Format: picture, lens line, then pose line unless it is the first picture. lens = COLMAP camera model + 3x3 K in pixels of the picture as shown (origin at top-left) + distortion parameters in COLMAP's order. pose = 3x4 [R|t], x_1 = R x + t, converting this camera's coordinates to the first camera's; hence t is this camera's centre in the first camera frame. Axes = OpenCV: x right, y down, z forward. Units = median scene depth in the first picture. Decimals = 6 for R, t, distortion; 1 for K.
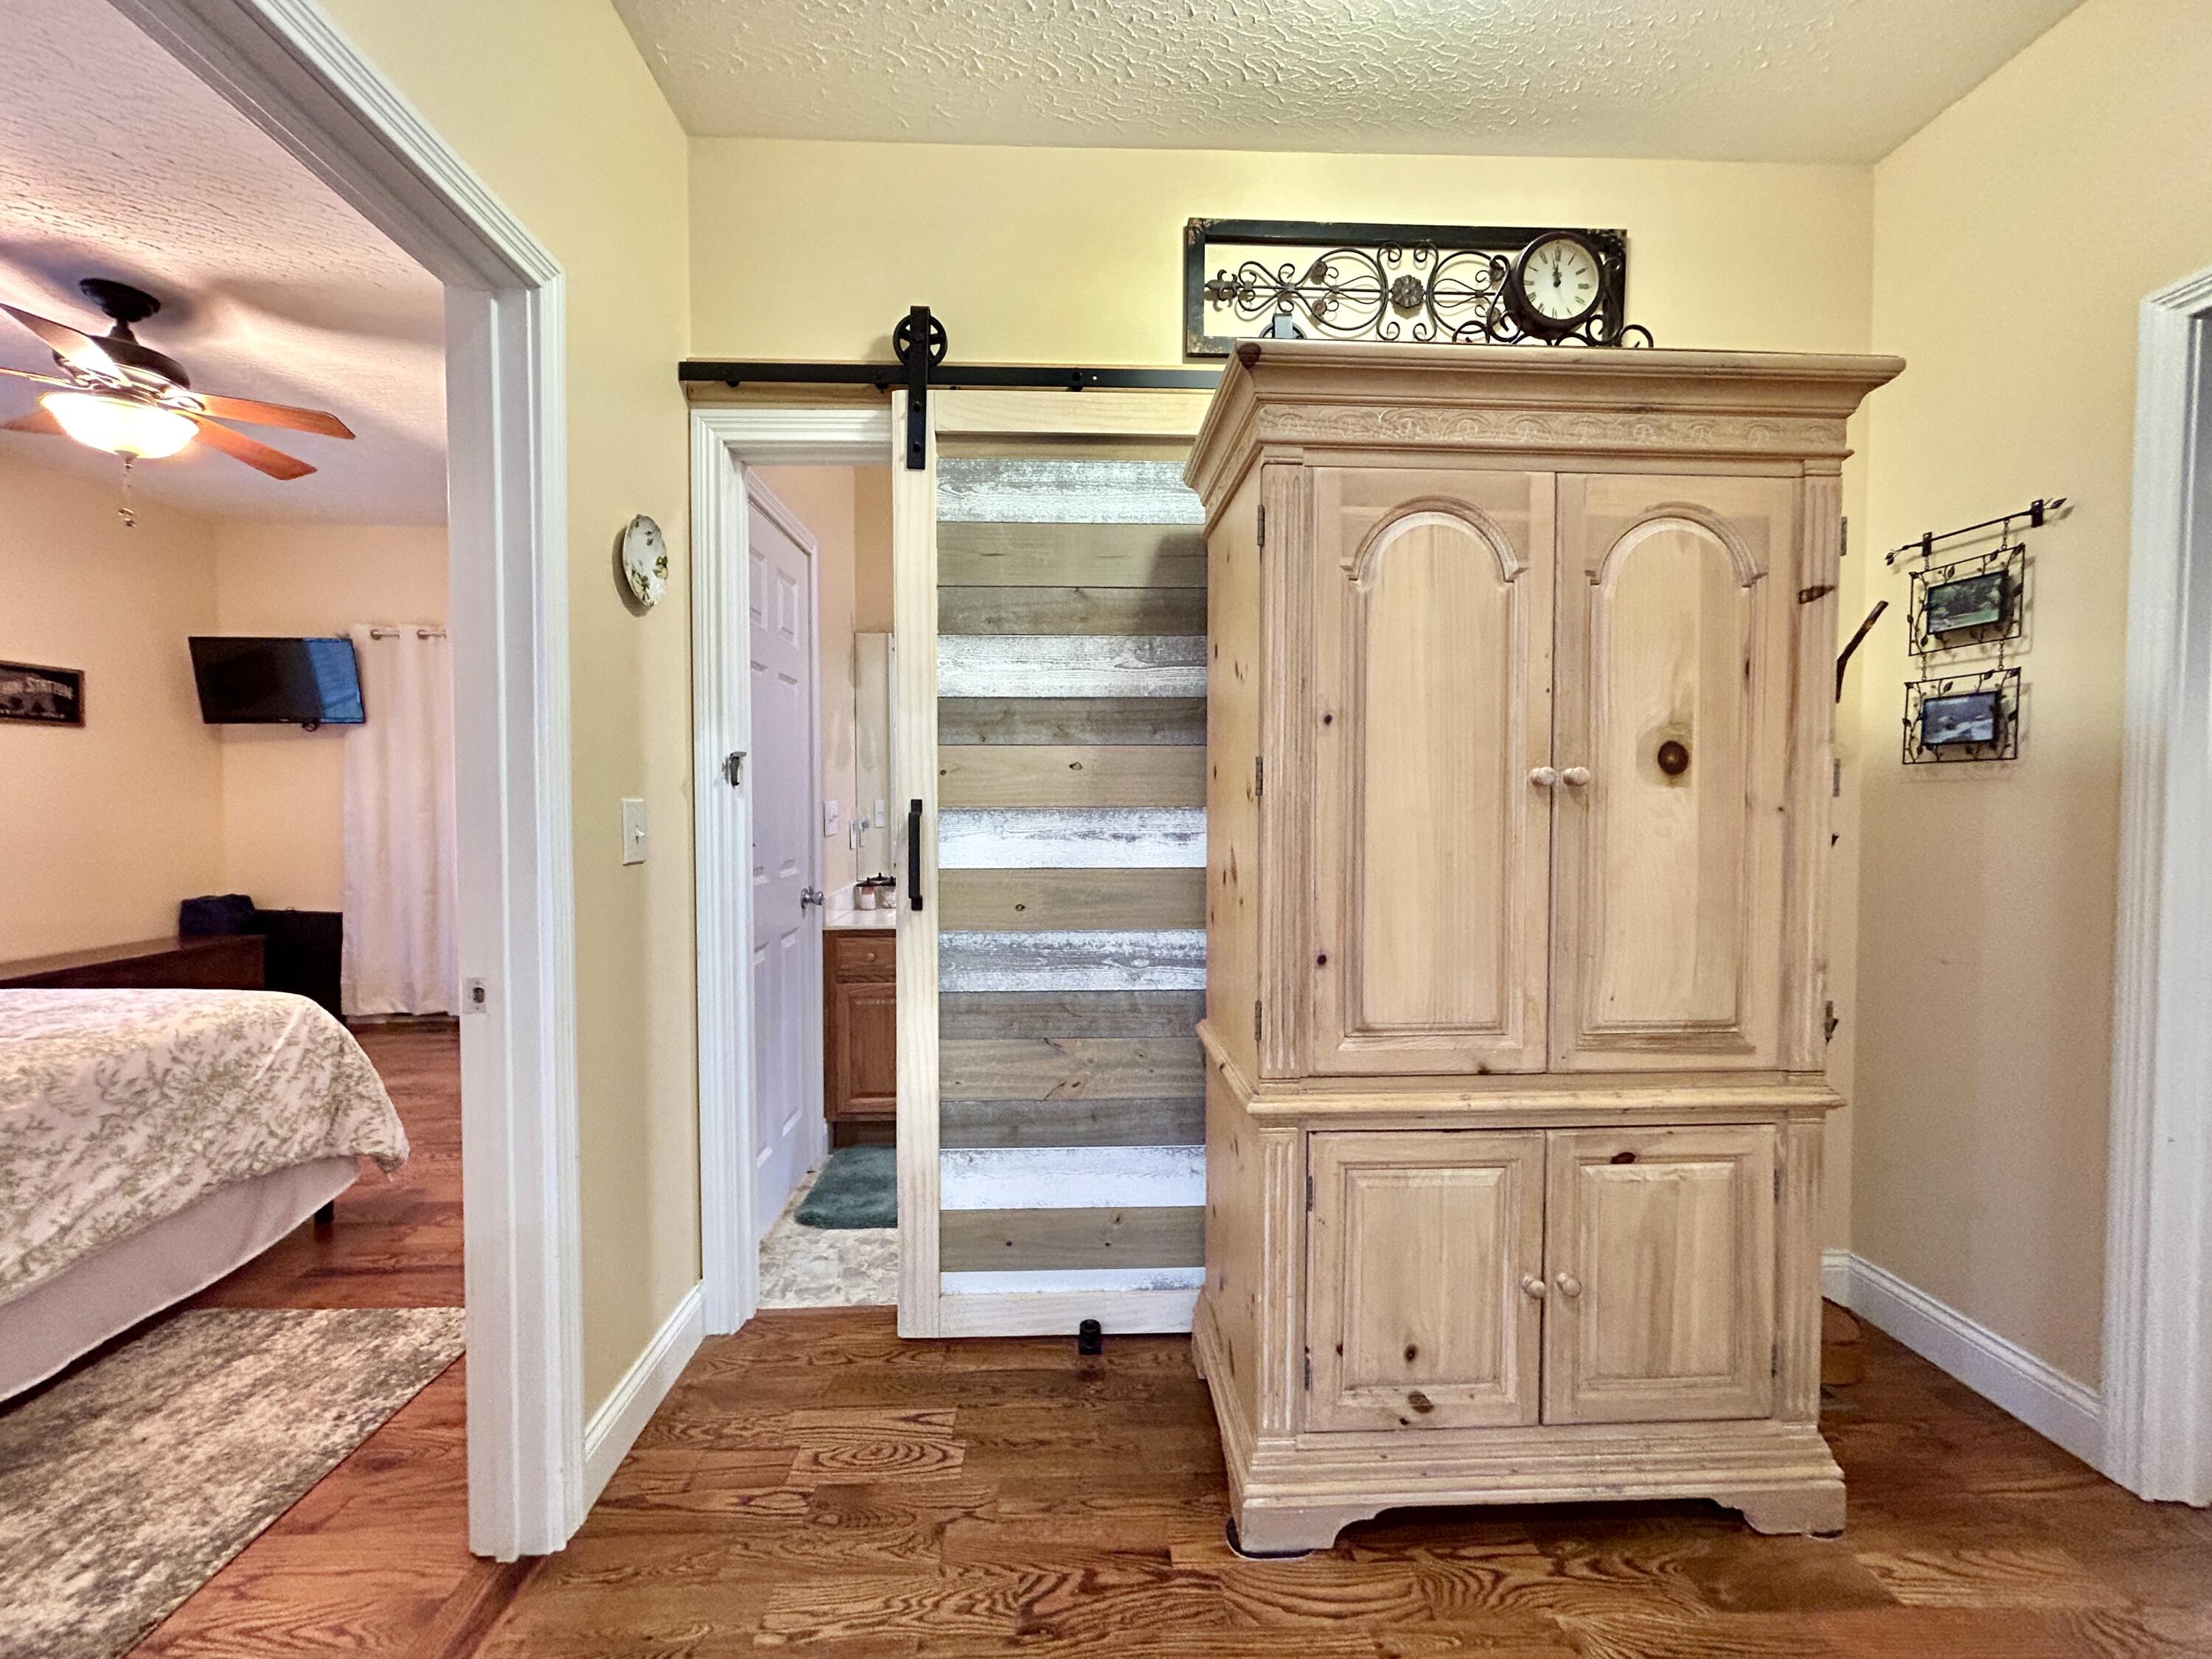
lens RADIAL K [[893.0, 0, 1096.7], [0, 893.0, 832.0], [0, 0, 1]] dist [-0.001227, 0.001025]
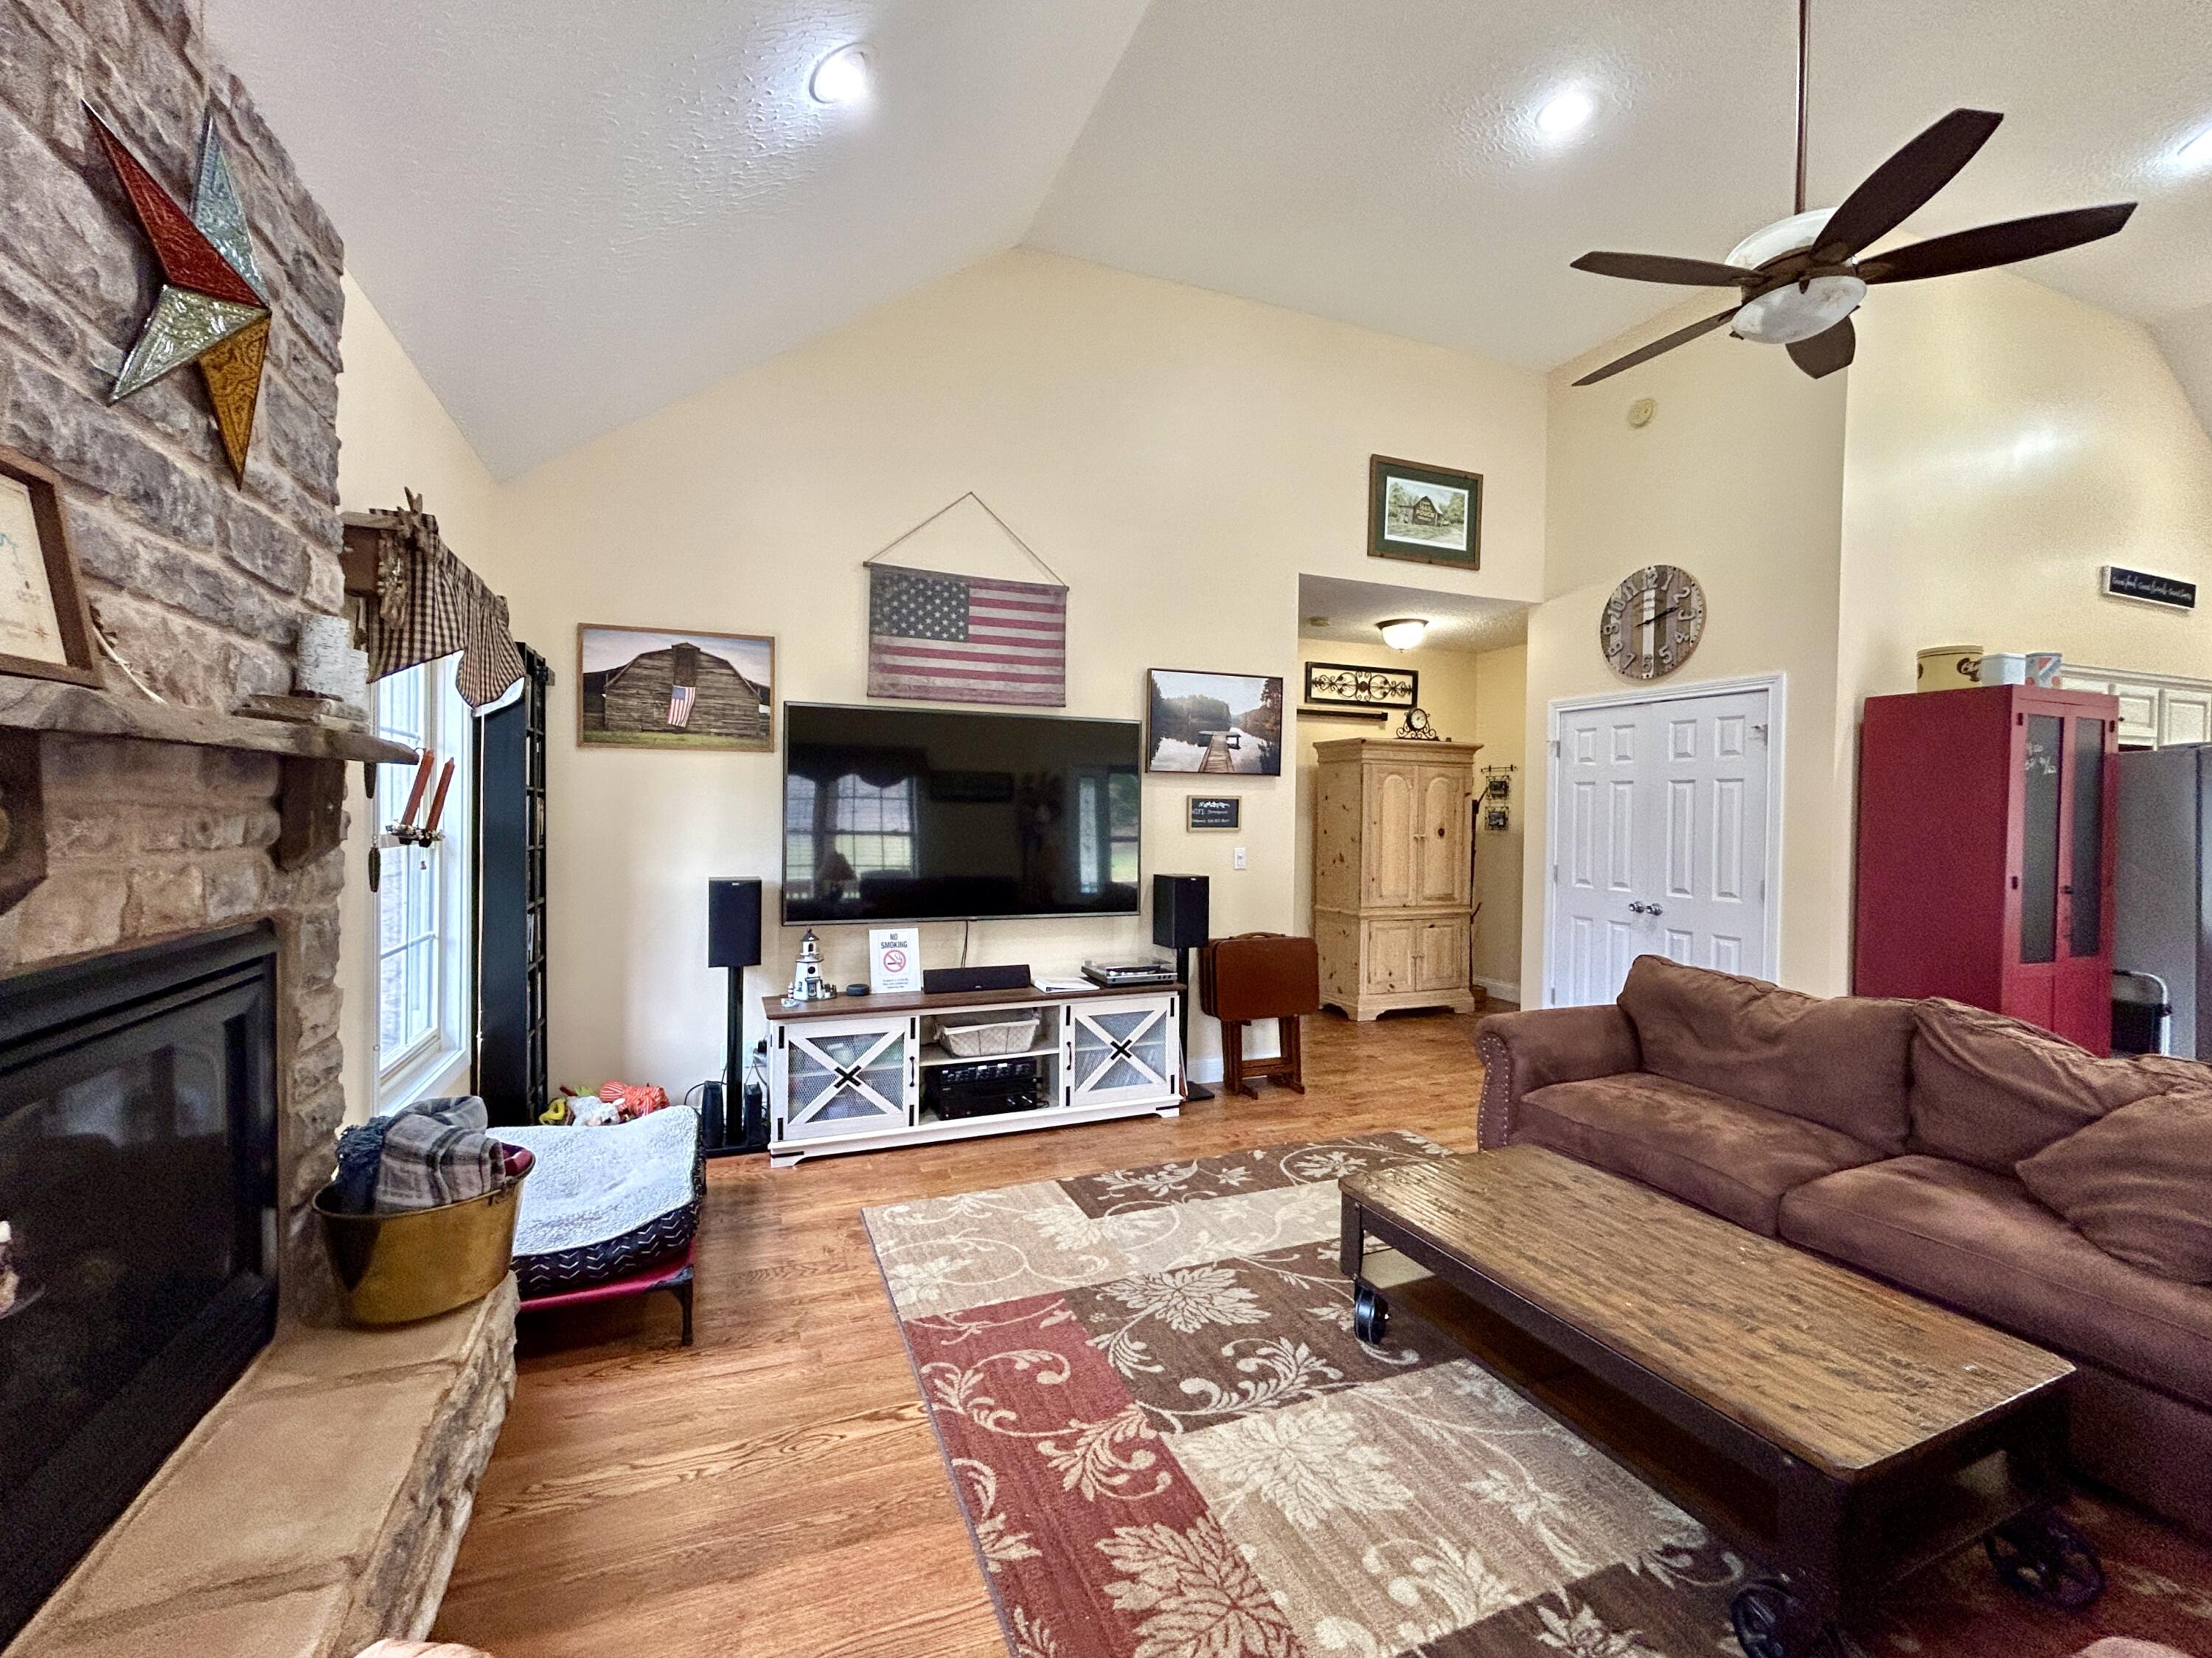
lens RADIAL K [[966.6, 0, 1105.3], [0, 966.6, 828.4], [0, 0, 1]] dist [0.002008, 0.000398]
pose [[0.938891, 0.007471, 0.344134, -2.094871], [-0.002080, 0.999869, -0.016033, -0.019888], [-0.344209, 0.014338, 0.938784, -2.385486]]
